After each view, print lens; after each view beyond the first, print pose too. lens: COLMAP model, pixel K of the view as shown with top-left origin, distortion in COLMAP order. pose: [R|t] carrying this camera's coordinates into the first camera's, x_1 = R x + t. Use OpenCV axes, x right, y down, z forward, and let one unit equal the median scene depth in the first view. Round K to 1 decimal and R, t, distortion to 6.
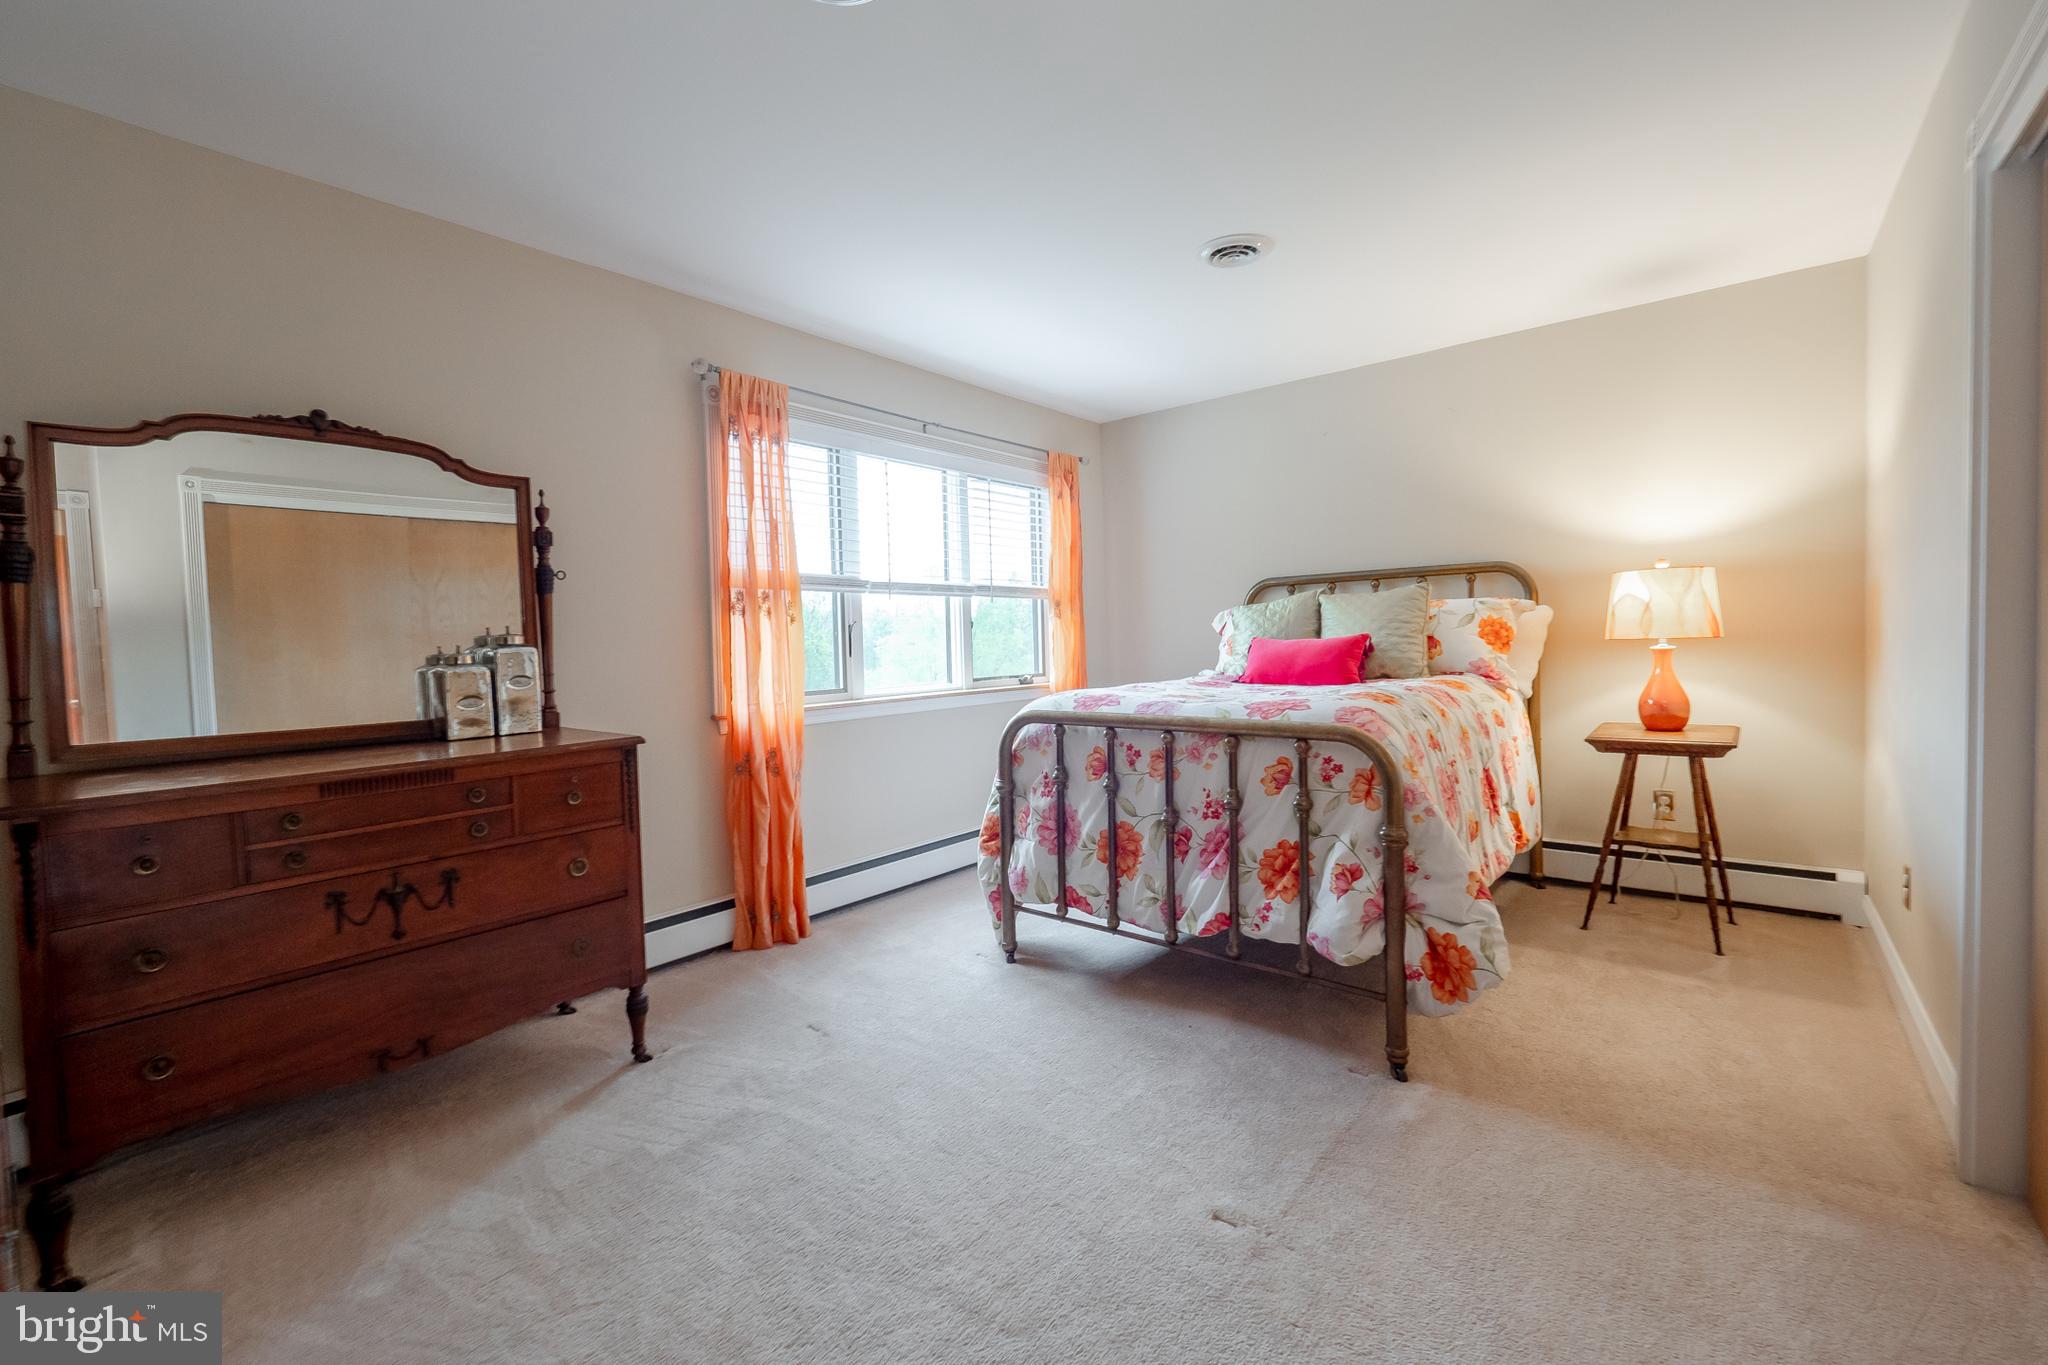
lens RADIAL K [[862.6, 0, 1014.0], [0, 862.6, 666.8], [0, 0, 1]] dist [-0.002509, -0.000179]
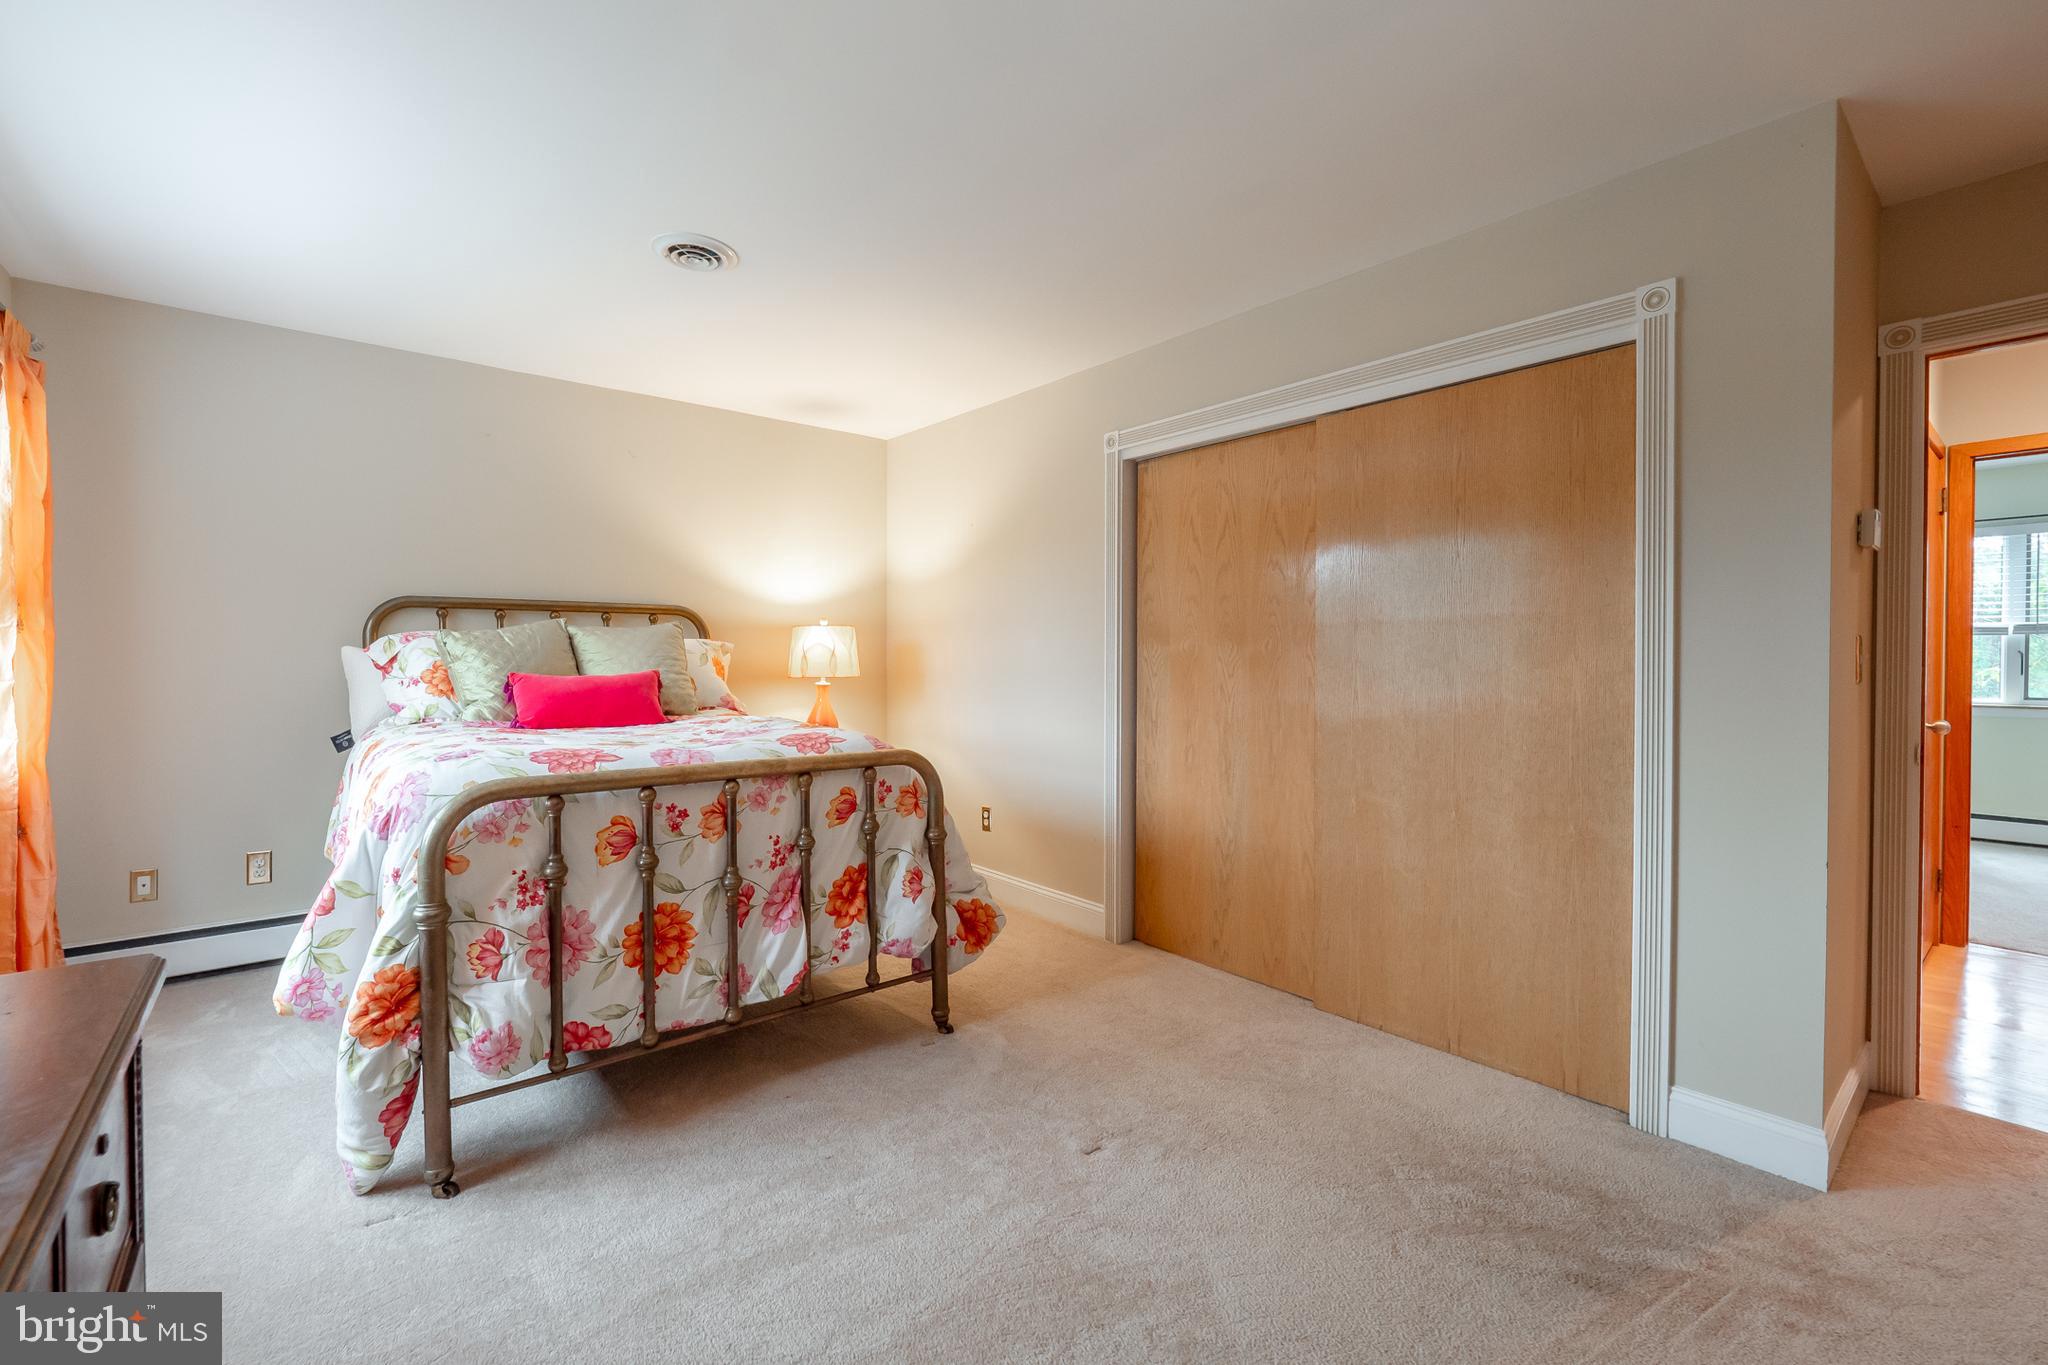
lens RADIAL K [[855.8, 0, 1024.0], [0, 855.8, 682.5], [0, 0, 1]] dist [0.002581, -0.009350]
pose [[0.162095, -0.000204, 0.986775, -0.606044], [0.029213, 0.999563, -0.004592, -0.010322], [-0.986343, 0.029571, 0.162030, 0.550634]]
